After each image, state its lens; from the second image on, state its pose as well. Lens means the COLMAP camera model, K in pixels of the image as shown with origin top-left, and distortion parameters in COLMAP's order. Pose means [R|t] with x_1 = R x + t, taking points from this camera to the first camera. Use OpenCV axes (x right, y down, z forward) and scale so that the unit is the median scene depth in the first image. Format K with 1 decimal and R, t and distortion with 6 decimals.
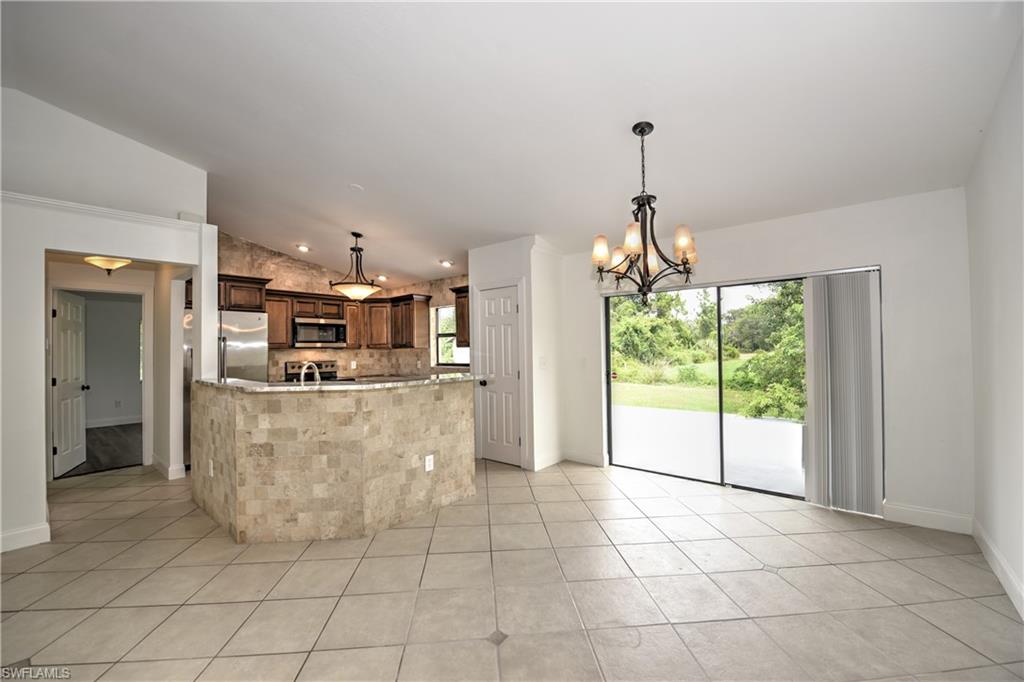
lens RADIAL K [[412.7, 0, 523.7], [0, 412.7, 355.9], [0, 0, 1]] dist [-0.010669, -0.000350]
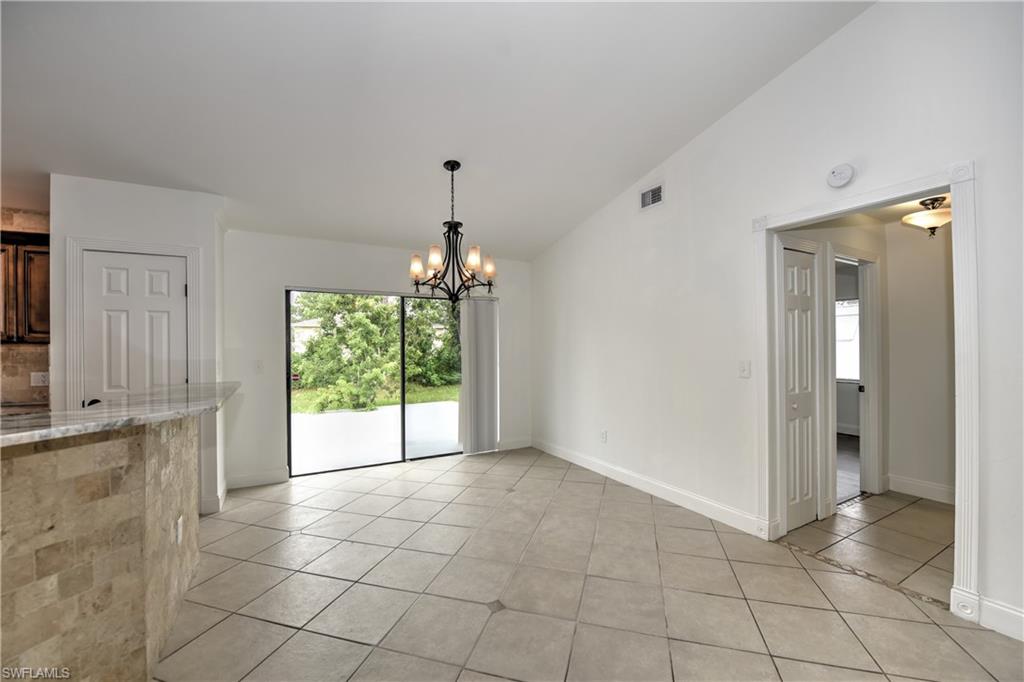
lens RADIAL K [[404.5, 0, 510.4], [0, 404.5, 356.1], [0, 0, 1]] dist [-0.000182, -0.005759]
pose [[0.385352, -0.013205, 0.922675, -0.468449], [0.018479, 0.999808, 0.006591, 0.003116], [-0.922585, 0.014510, 0.385522, 0.242425]]
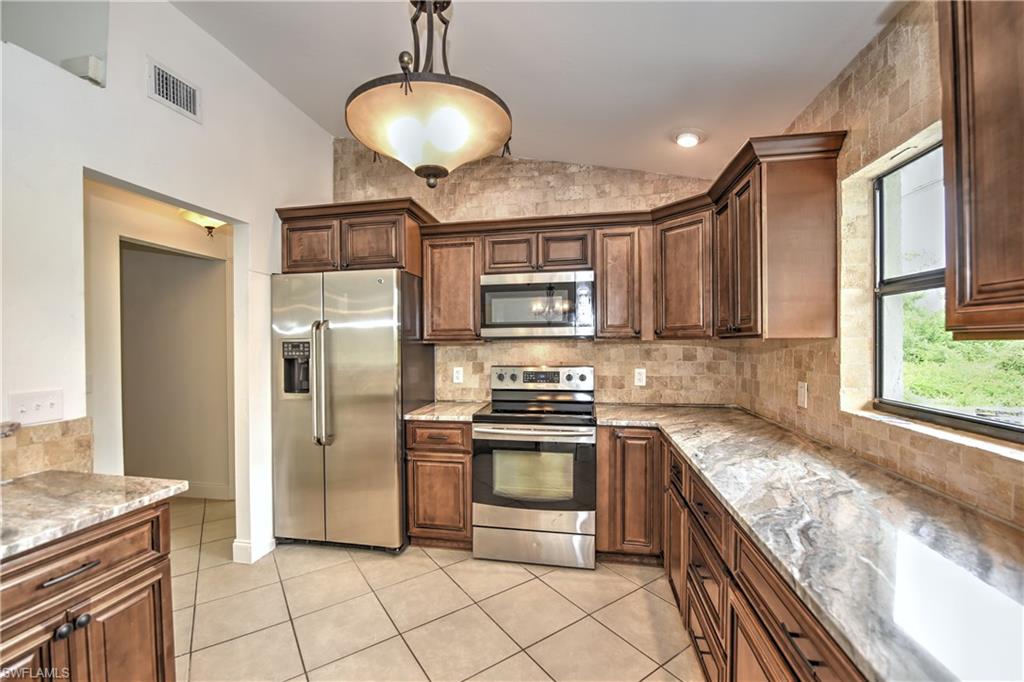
lens RADIAL K [[421.9, 0, 512.0], [0, 421.9, 341.0], [0, 0, 1]] dist [-0.000707, -0.000098]
pose [[0.470014, 0.008814, -0.882615, -0.134300], [-0.008563, 0.999949, 0.005426, -0.025792], [0.882617, 0.005008, 0.470065, 1.044906]]
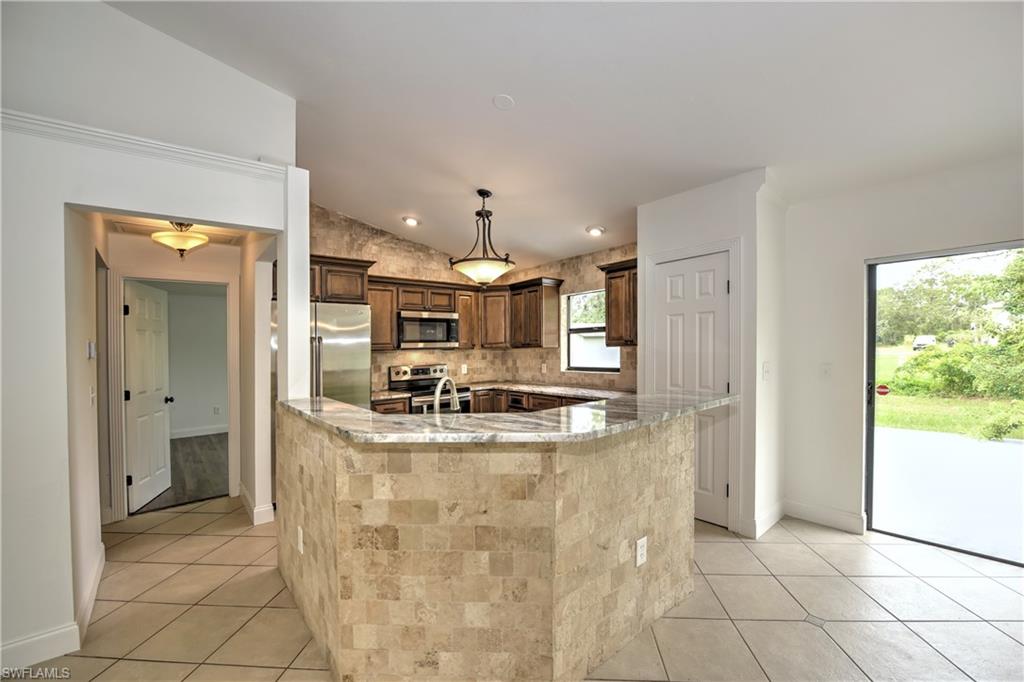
lens RADIAL K [[422.0, 0, 530.2], [0, 422.0, 350.6], [0, 0, 1]] dist [-0.014417, -0.000323]
pose [[0.985520, -0.006340, -0.169440, -0.222584], [0.005758, 0.999976, -0.003928, -0.015174], [0.169461, 0.002895, 0.985533, 0.311766]]
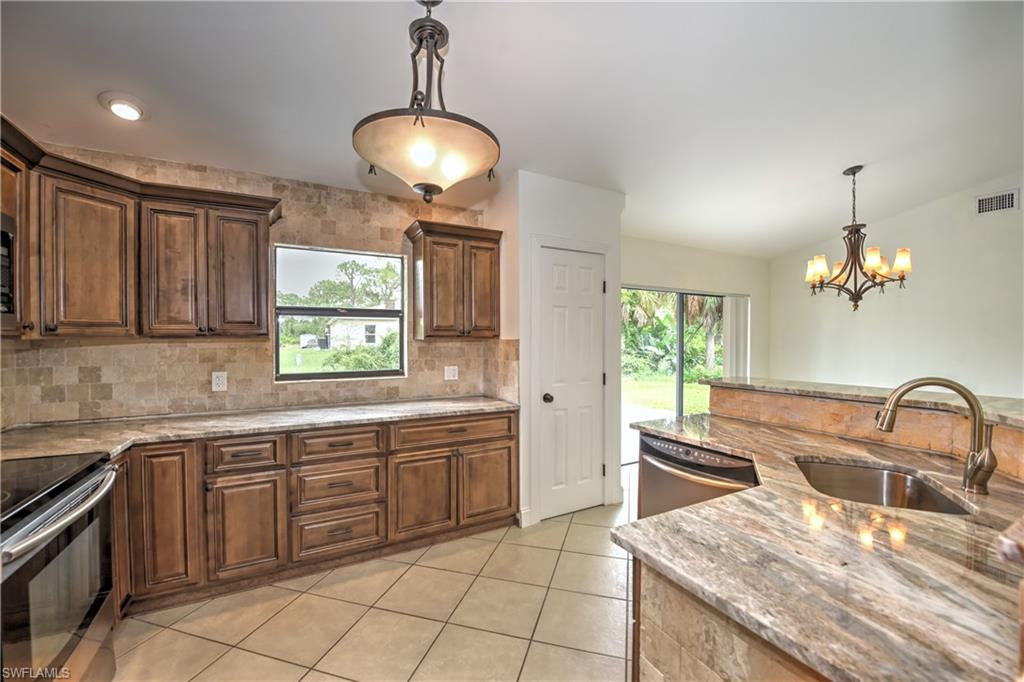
lens RADIAL K [[407.0, 0, 515.4], [0, 407.0, 346.2], [0, 0, 1]] dist [-0.002041, -0.000125]
pose [[0.373211, -0.002953, 0.927742, -0.776578], [0.010118, 0.999948, -0.000888, -0.013744], [-0.927691, 0.009718, 0.373221, 0.932465]]
